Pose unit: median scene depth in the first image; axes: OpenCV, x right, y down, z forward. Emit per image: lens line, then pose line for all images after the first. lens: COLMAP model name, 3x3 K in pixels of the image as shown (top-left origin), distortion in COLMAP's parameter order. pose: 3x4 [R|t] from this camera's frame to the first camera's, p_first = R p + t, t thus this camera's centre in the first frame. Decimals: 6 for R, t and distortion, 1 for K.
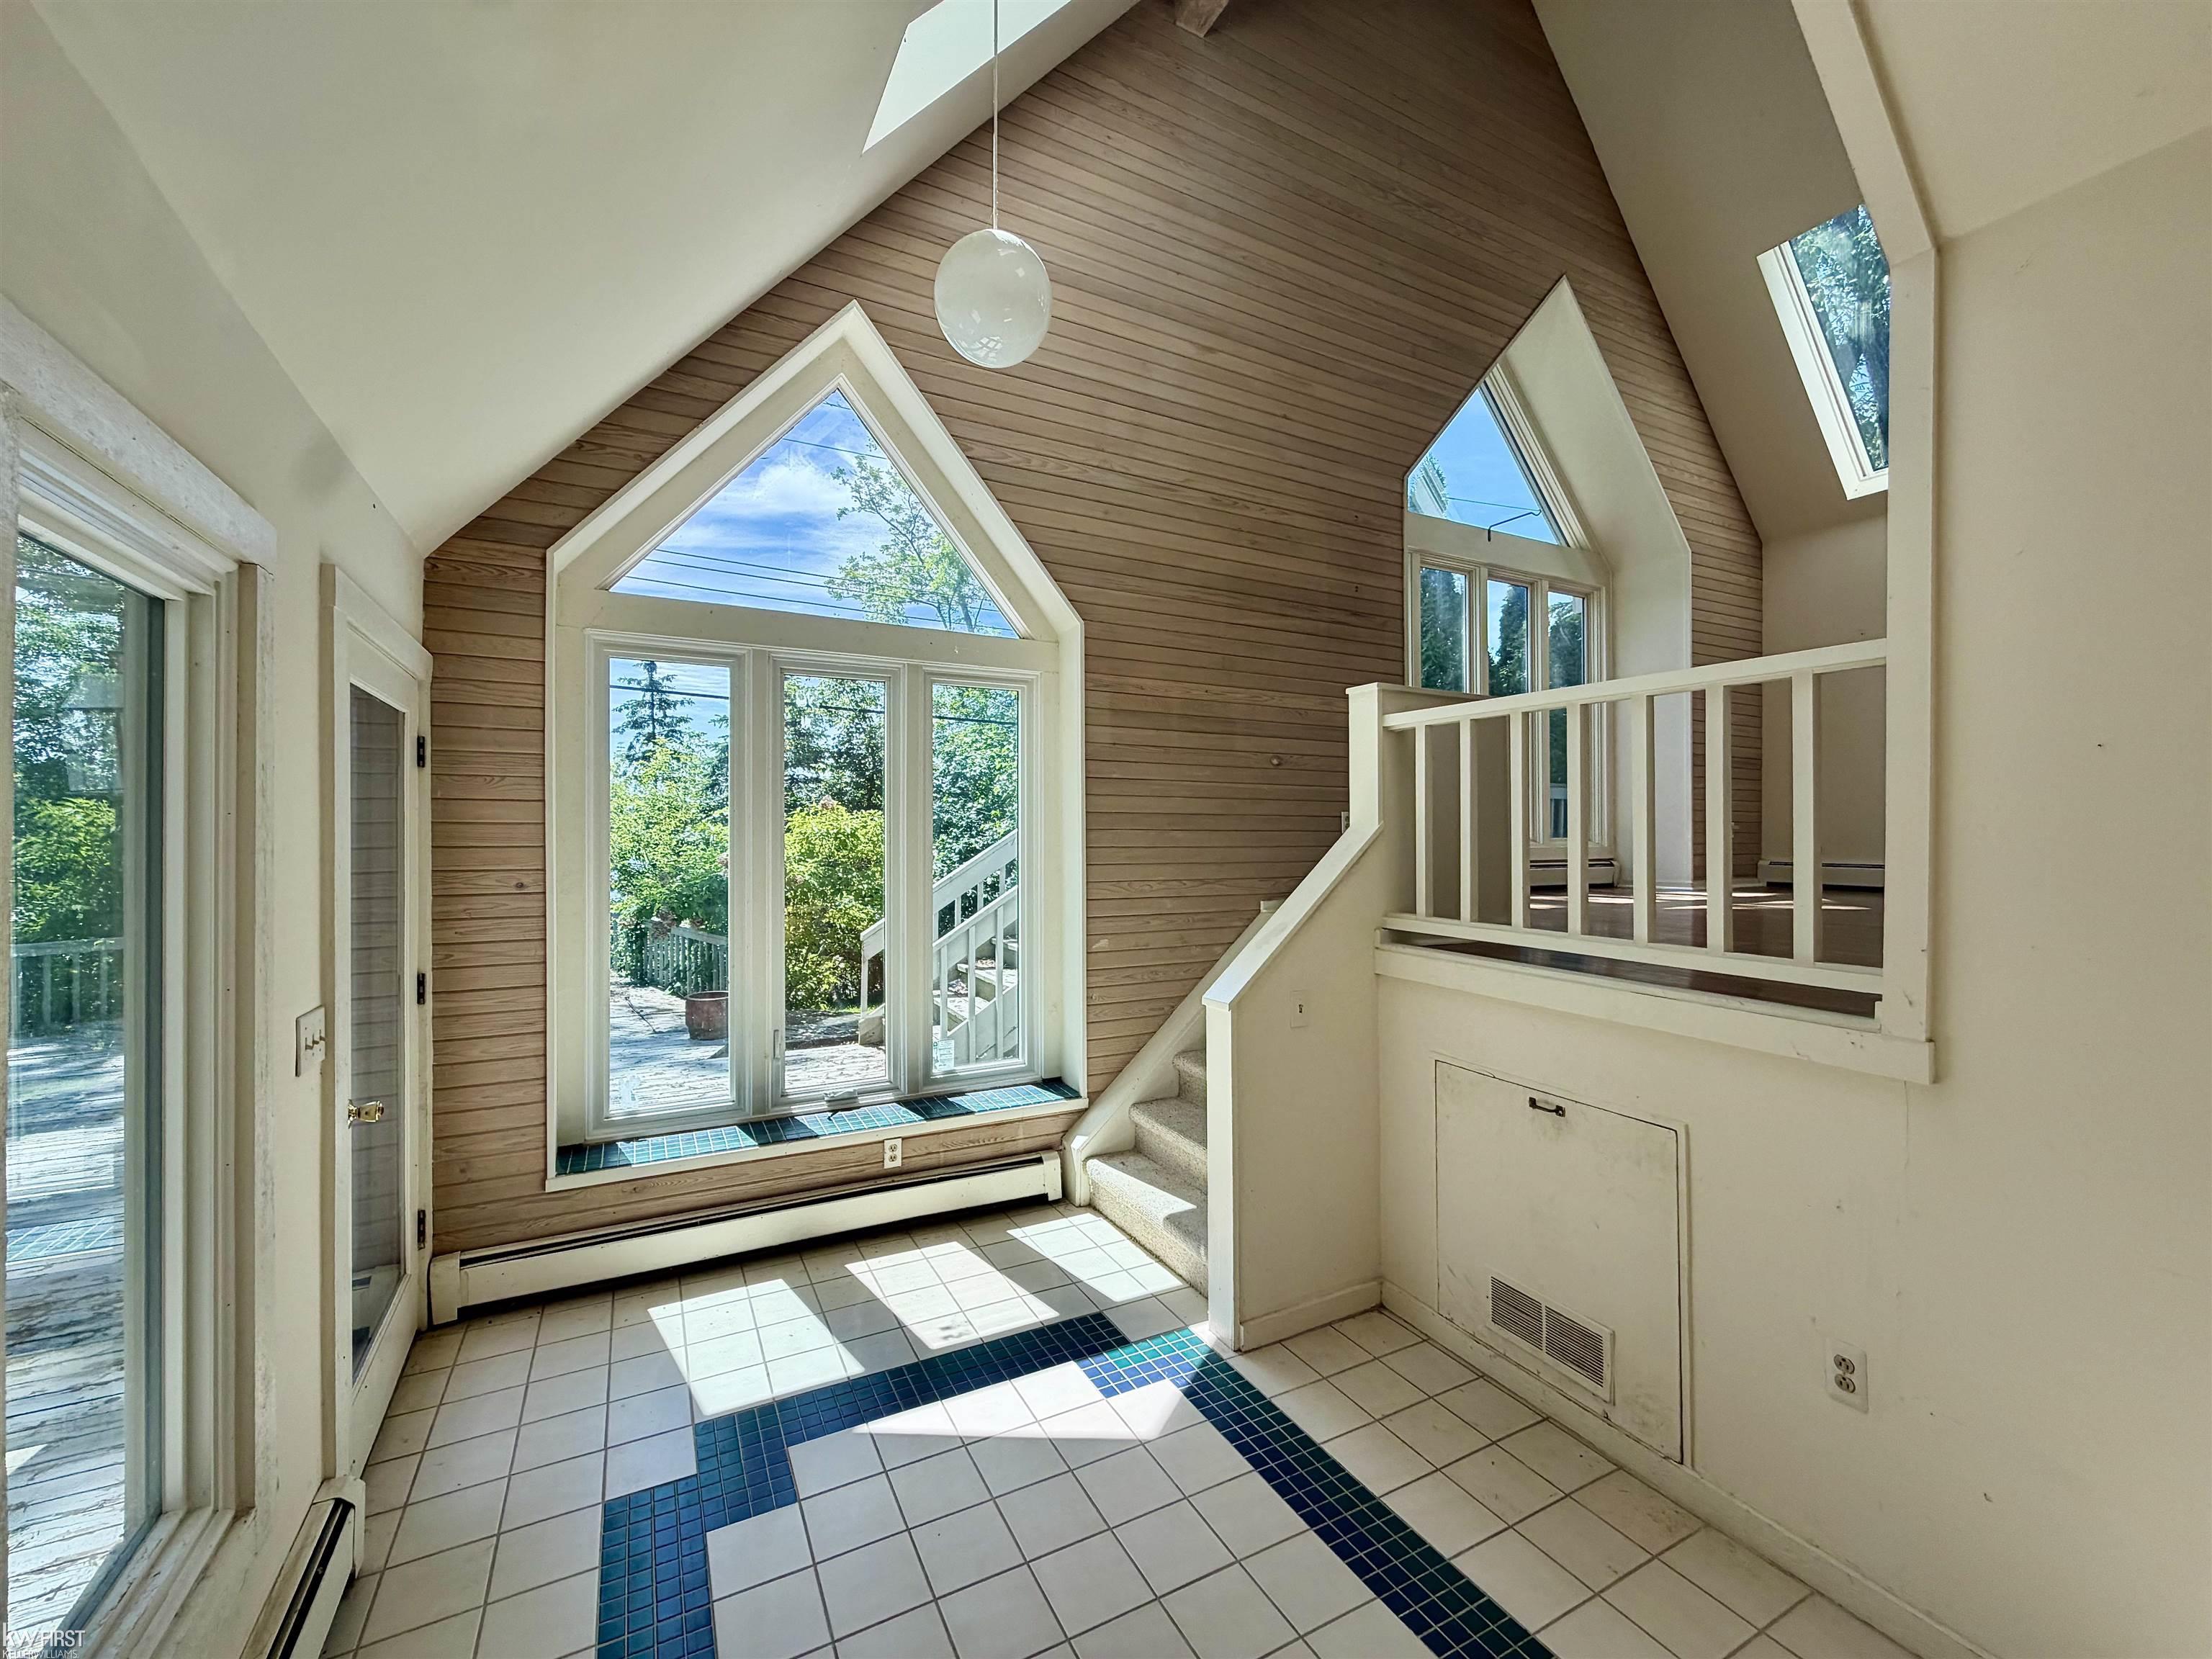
lens RADIAL K [[881.1, 0, 1111.9], [0, 881.1, 832.3], [0, 0, 1]] dist [0.001258, -0.000943]
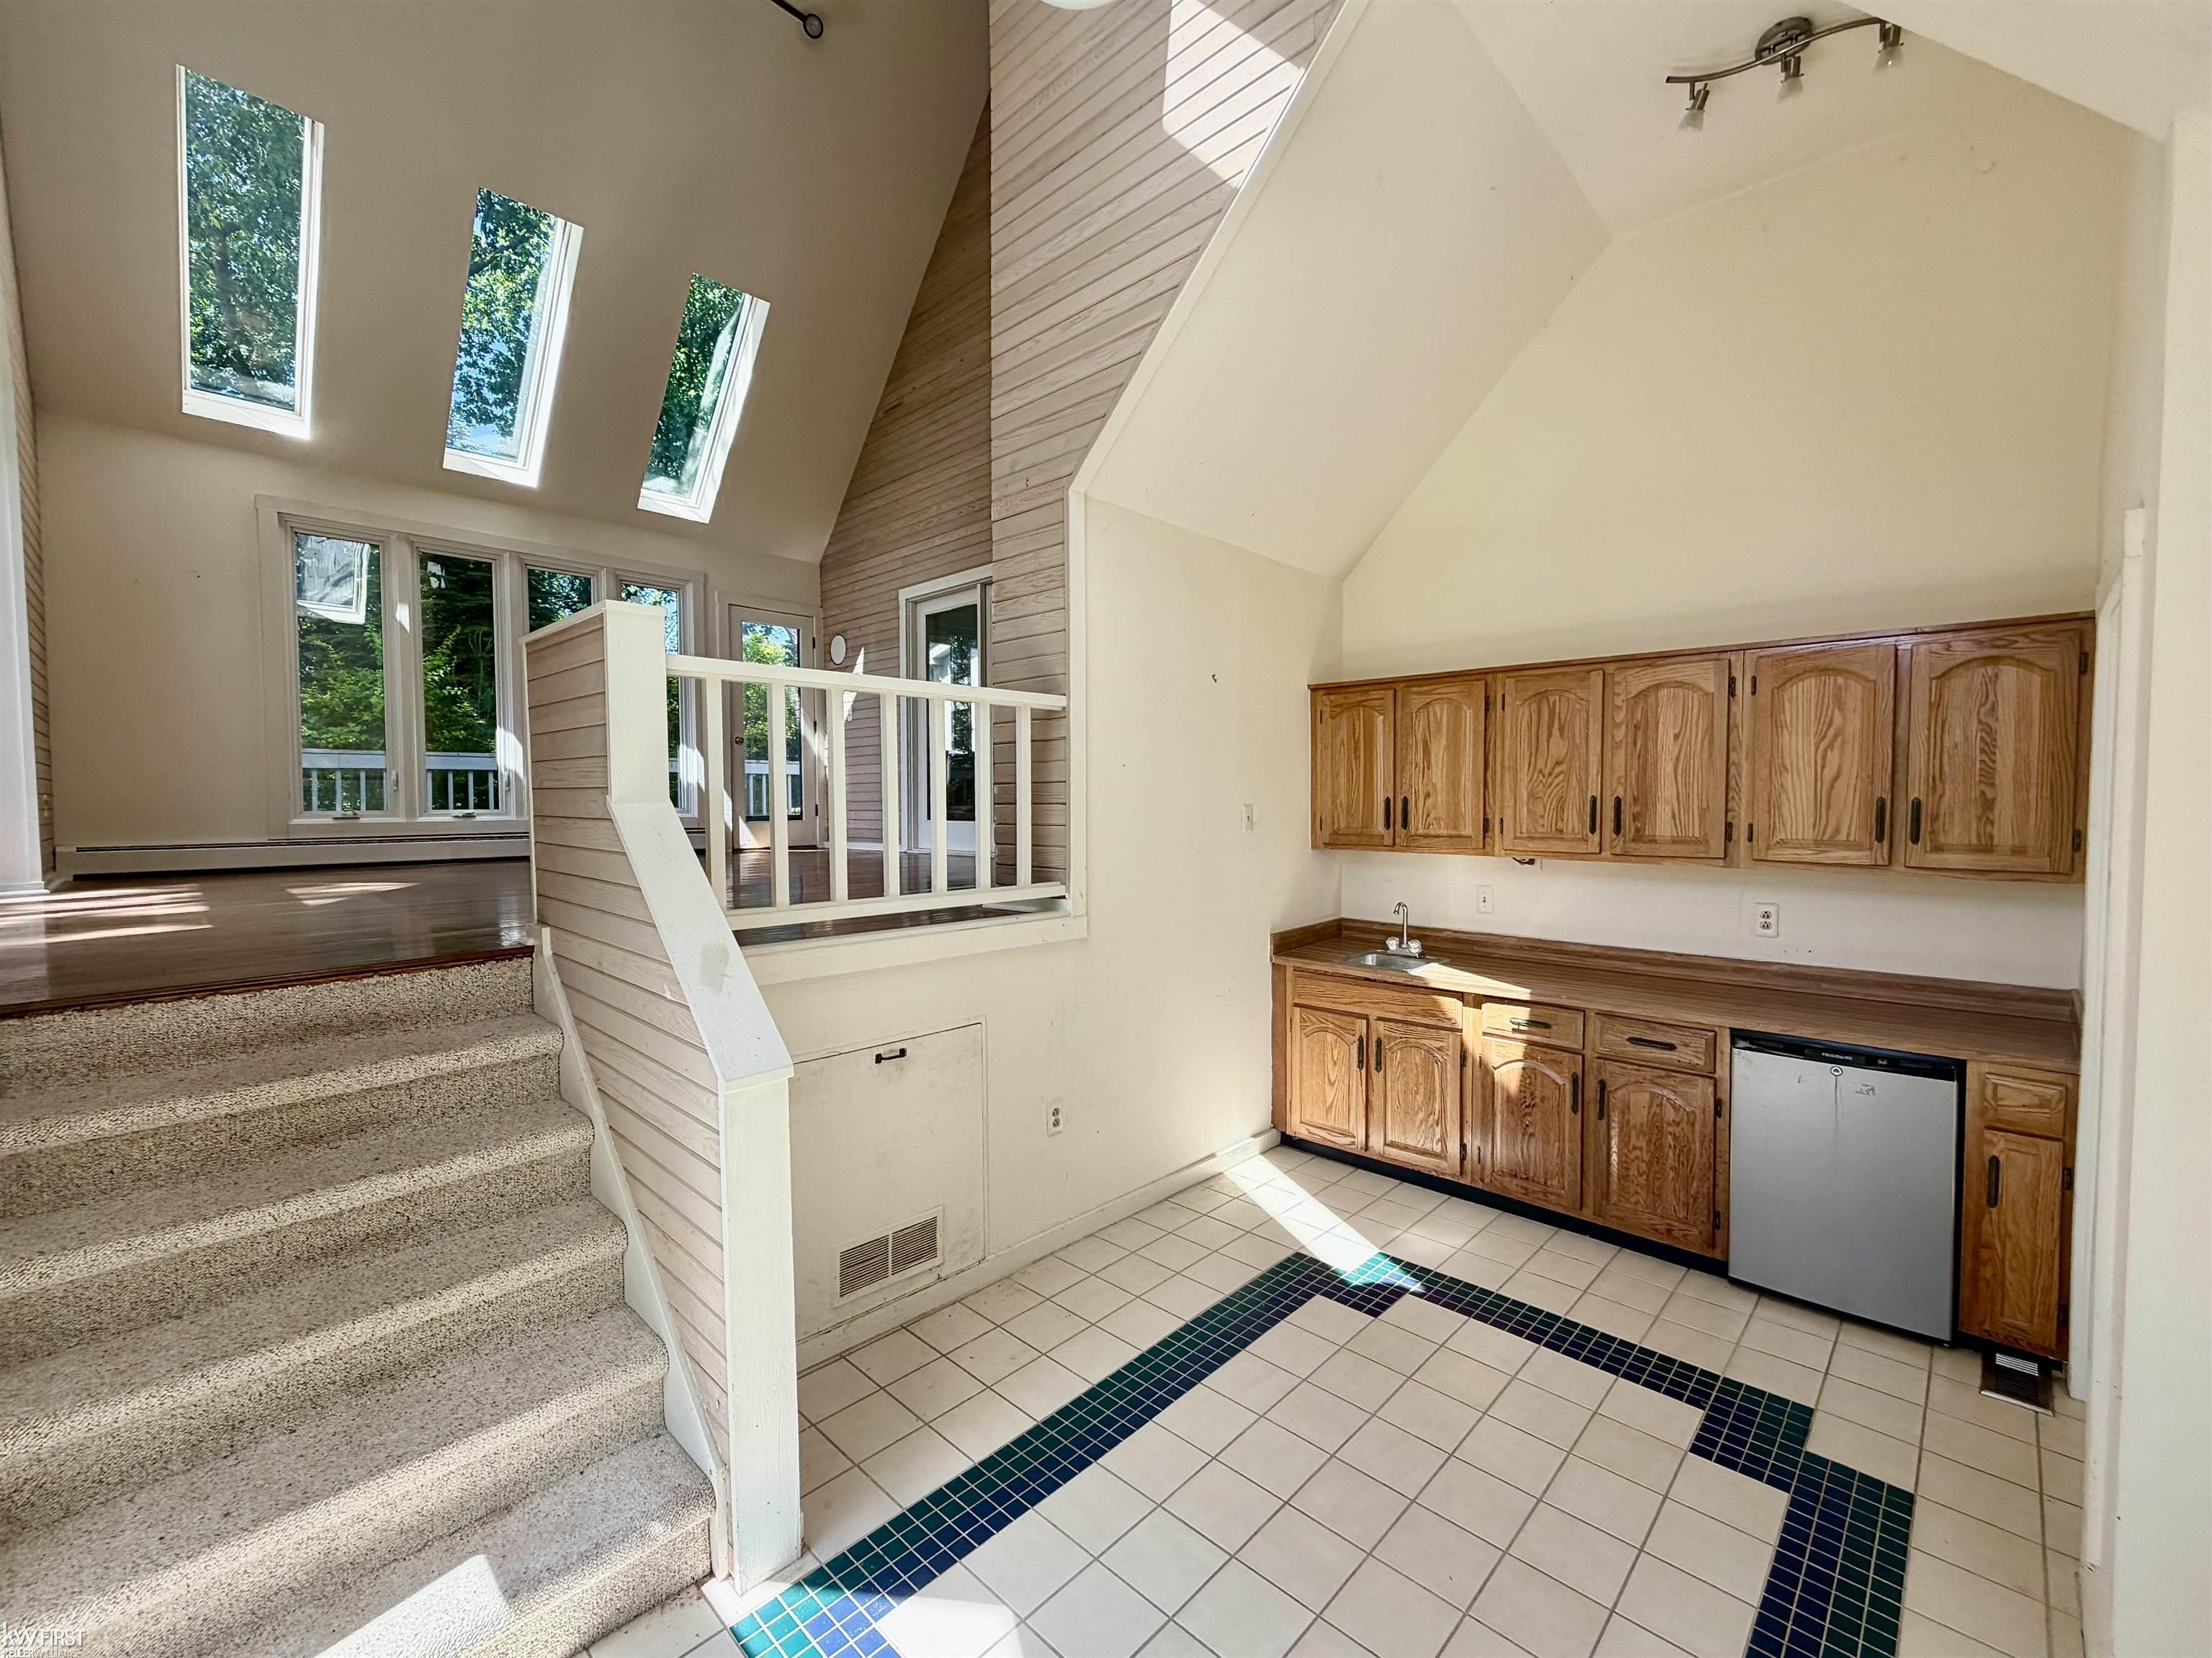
lens RADIAL K [[881.0, 0, 1117.5], [0, 881.0, 824.3], [0, 0, 1]] dist [0.001258, -0.000943]
pose [[-0.291342, -0.029165, 0.956174, -0.661848], [0.006008, 0.999460, 0.032316, -0.013379], [-0.956600, 0.015160, -0.291009, 1.081480]]
